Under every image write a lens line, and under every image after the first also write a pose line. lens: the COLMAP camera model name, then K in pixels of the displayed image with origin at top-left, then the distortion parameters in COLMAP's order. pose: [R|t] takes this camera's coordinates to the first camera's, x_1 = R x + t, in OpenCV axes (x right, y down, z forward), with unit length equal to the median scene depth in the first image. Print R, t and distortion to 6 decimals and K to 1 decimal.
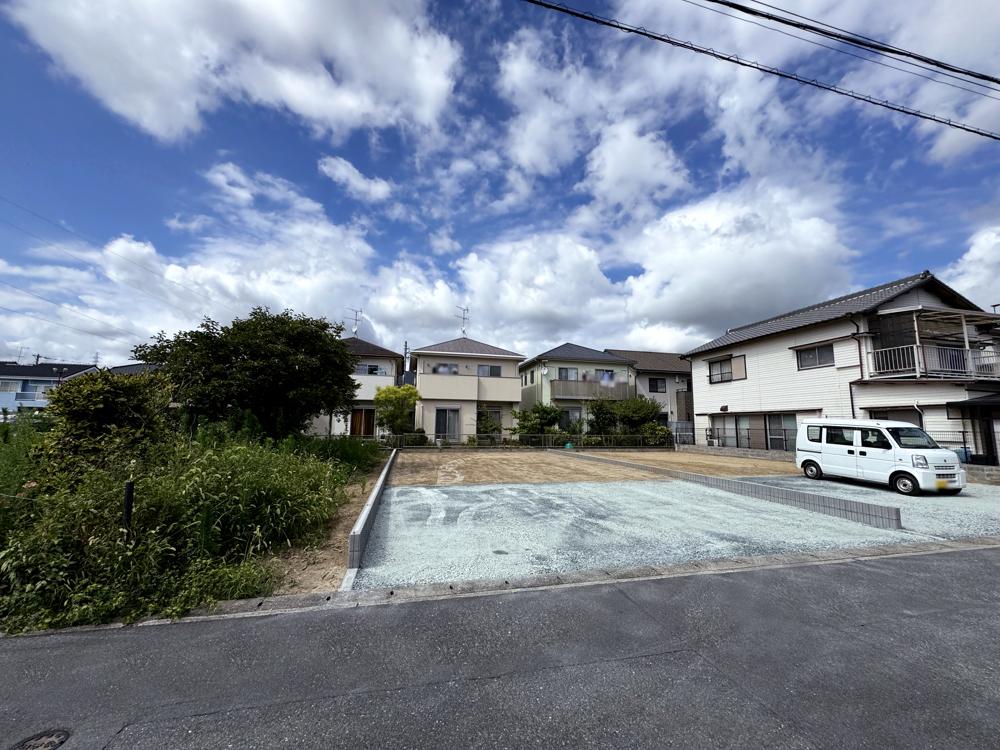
lens RADIAL K [[396.6, 0, 500.3], [0, 396.6, 372.8], [0, 0, 1]] dist [-0.004346, 0.000025]
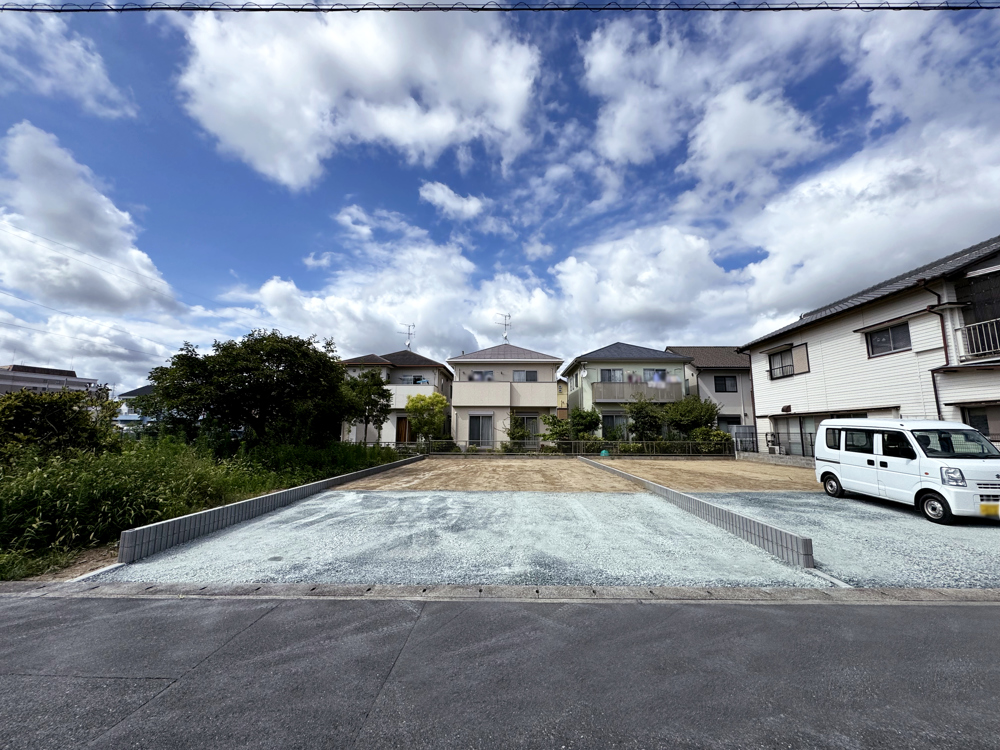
lens RADIAL K [[397.8, 0, 501.6], [0, 397.8, 375.3], [0, 0, 1]] dist [-0.001951, -0.000017]
pose [[0.967334, -0.044899, -0.249499, 0.197138], [0.042413, 0.998983, -0.015332, 0.007183], [0.249934, 0.004249, 0.968254, 0.040819]]
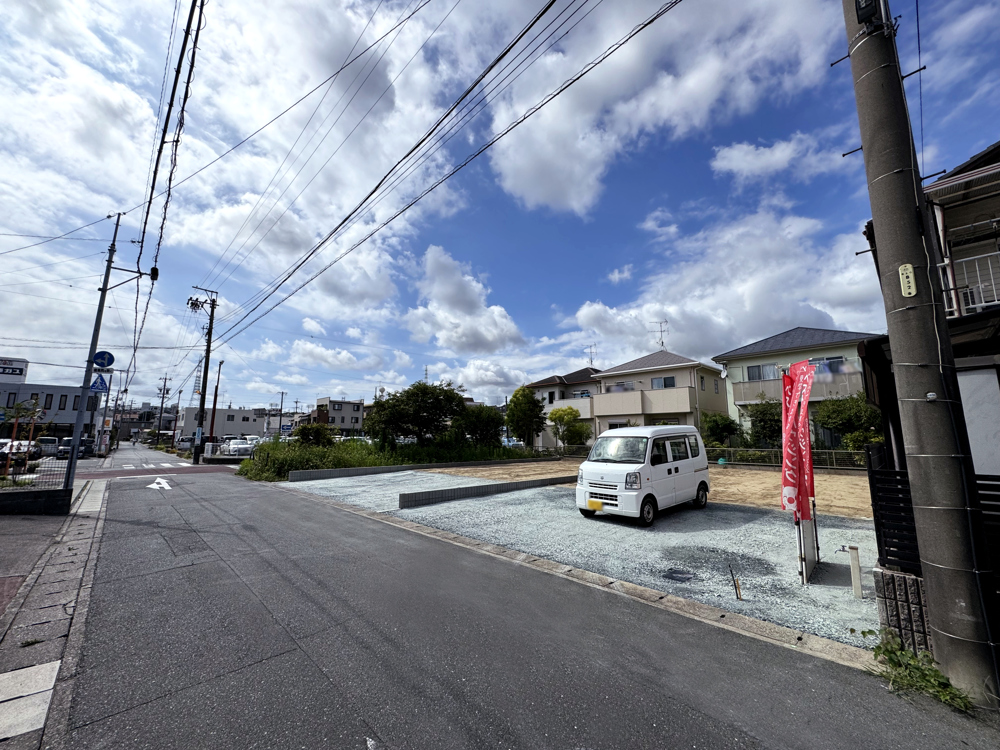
lens RADIAL K [[399.4, 0, 500.0], [0, 399.4, 373.2], [0, 0, 1]] dist [0.000082, -0.000051]
pose [[0.504523, -0.147501, -0.850706, 0.757268], [0.120531, 0.987683, -0.099769, 0.027462], [0.854944, -0.052200, 0.516087, 0.169703]]
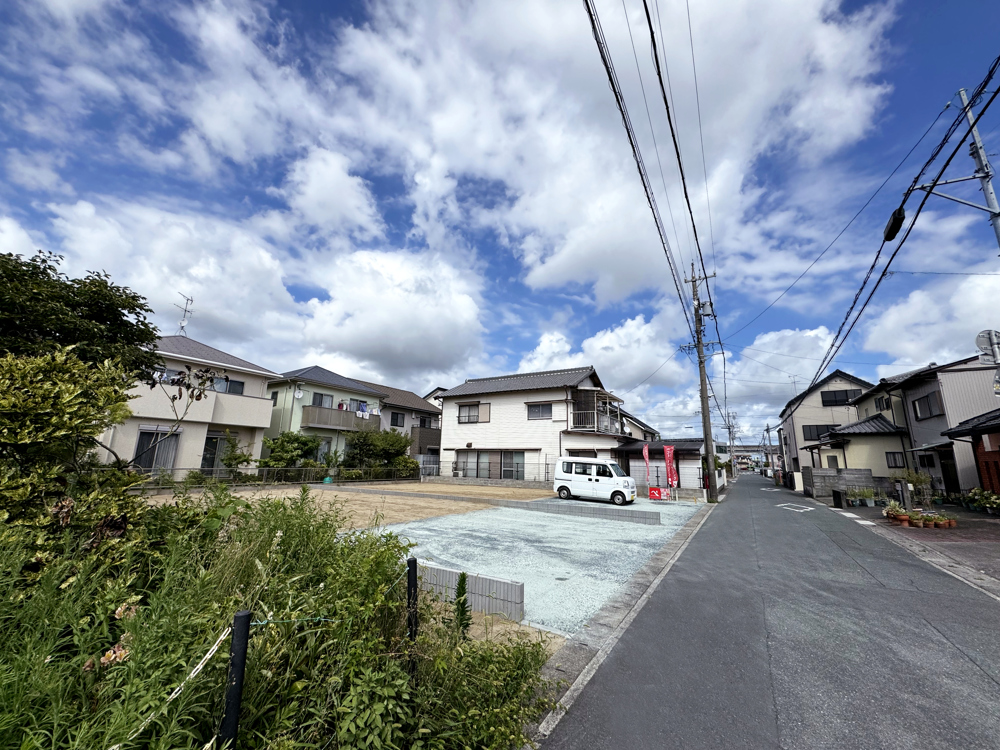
lens RADIAL K [[396.6, 0, 500.3], [0, 396.6, 373.1], [0, 0, 1]] dist [-0.002672, 0.000348]
pose [[0.699775, 0.158413, 0.696578, -0.245933], [-0.107330, 0.987349, -0.116716, 0.004333], [-0.706255, 0.006911, 0.707924, 0.074983]]
